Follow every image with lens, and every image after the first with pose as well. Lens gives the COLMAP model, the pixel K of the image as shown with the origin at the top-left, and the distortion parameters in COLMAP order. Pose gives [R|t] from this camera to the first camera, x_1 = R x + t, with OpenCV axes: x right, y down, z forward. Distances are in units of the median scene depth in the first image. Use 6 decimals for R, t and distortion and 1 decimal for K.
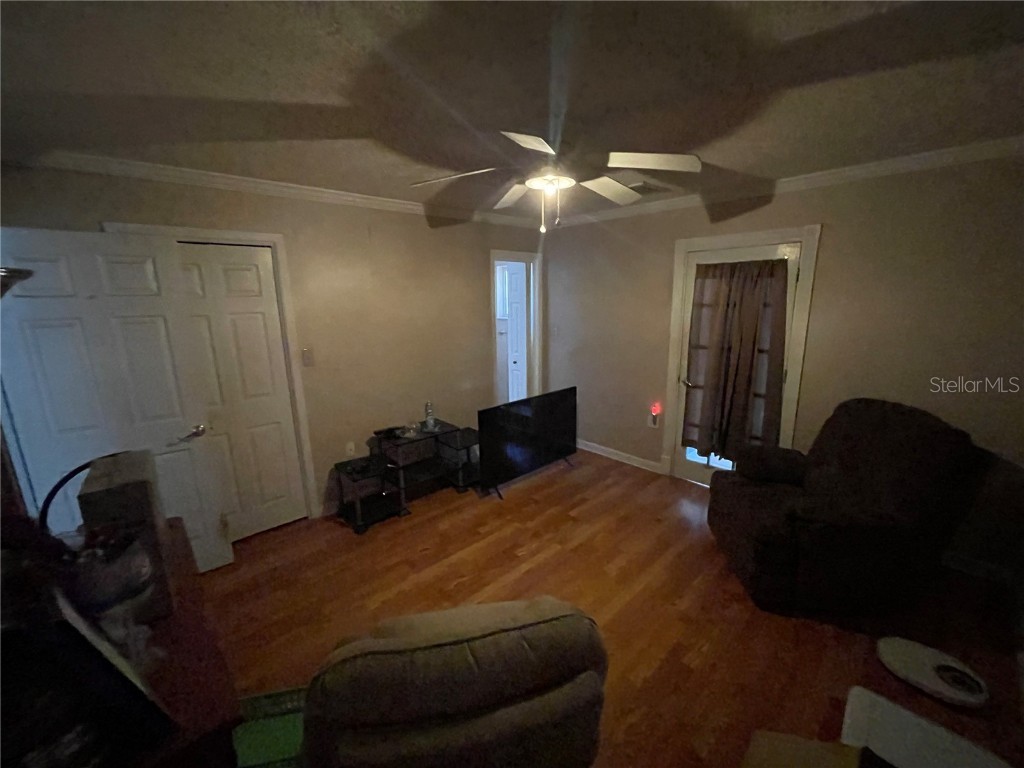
lens RADIAL K [[413.7, 0, 511.1], [0, 413.7, 386.4], [0, 0, 1]] dist [-0.001779, -0.000435]
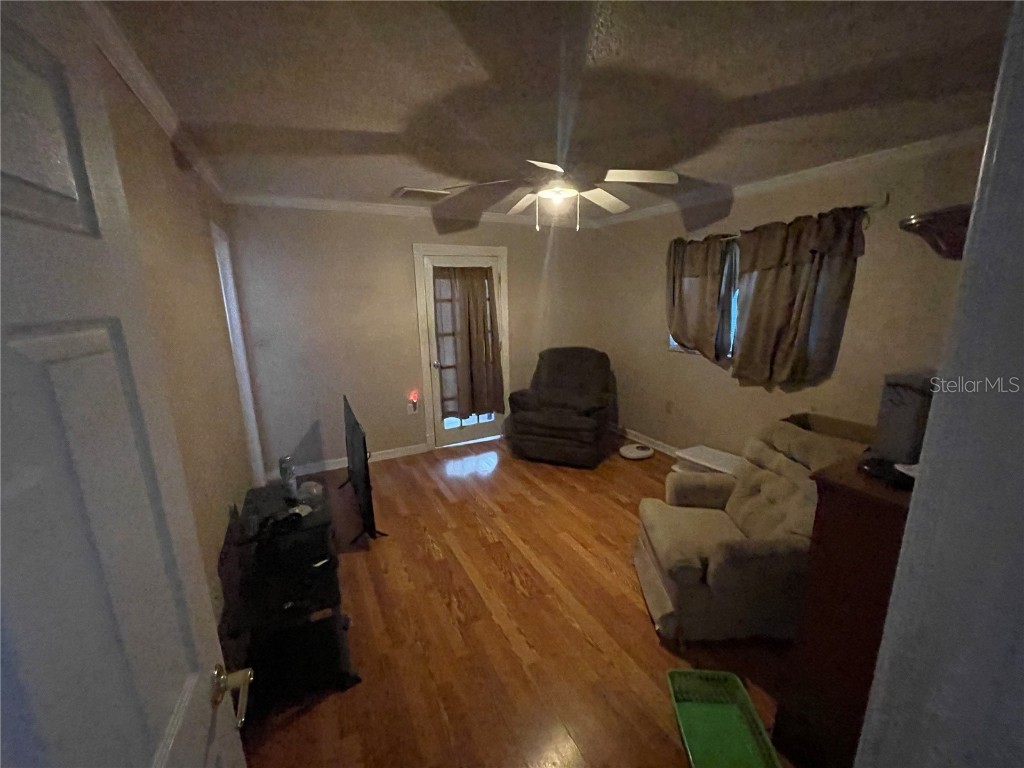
lens RADIAL K [[413.7, 0, 511.1], [0, 413.7, 386.4], [0, 0, 1]] dist [-0.001779, -0.000435]
pose [[0.269455, -0.199370, 0.942150, -0.770054], [0.219256, 0.965342, 0.141570, -0.087431], [-0.937721, 0.168426, 0.303829, 0.533649]]
